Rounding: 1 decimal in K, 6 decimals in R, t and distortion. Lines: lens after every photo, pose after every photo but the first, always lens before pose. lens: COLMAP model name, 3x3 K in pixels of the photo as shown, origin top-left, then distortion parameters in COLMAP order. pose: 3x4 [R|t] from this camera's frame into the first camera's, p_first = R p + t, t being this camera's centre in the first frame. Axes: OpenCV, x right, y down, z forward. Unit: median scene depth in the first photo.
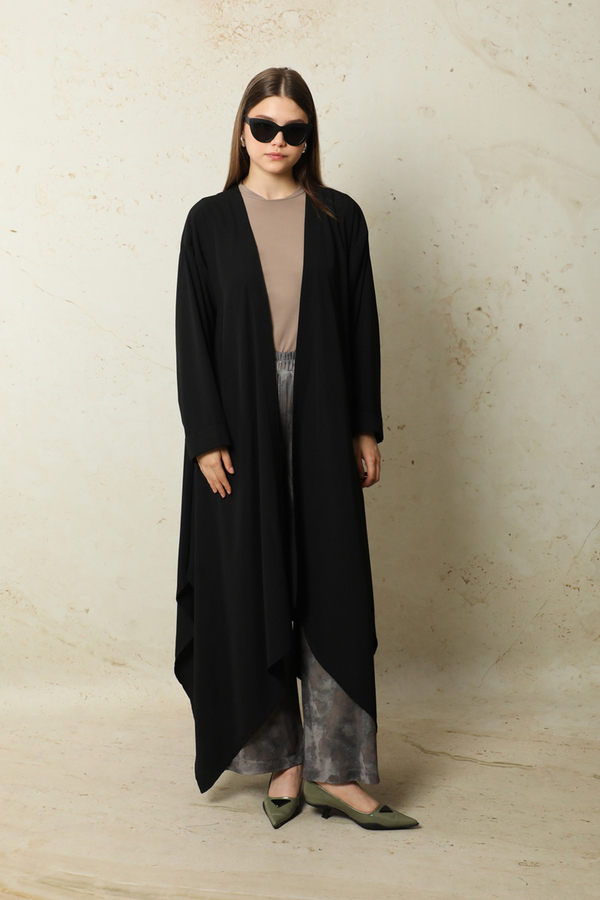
lens RADIAL K [[1560.3, 0, 260.9], [0, 1560.3, 384.7], [0, 0, 1]] dist [0.207078, -0.142781]
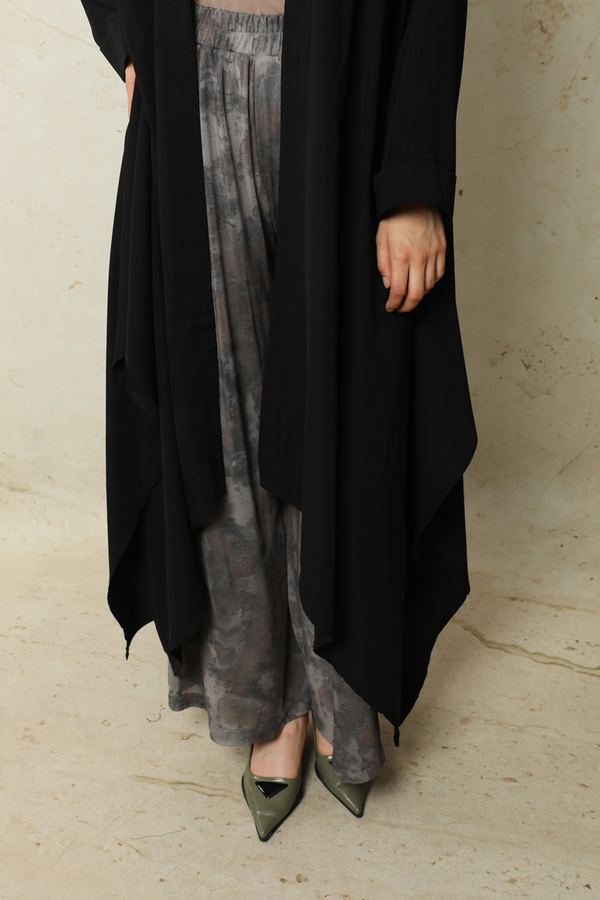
lens RADIAL K [[1343.7, 0, 282.3], [0, 1343.7, 420.2], [0, 0, 1]] dist [0.170212, 0.004377]
pose [[0.996665, -0.015436, 0.080131, -0.023627], [-0.006453, 0.963963, 0.265957, -0.008315], [-0.081348, -0.265588, 0.960649, 0.441111]]
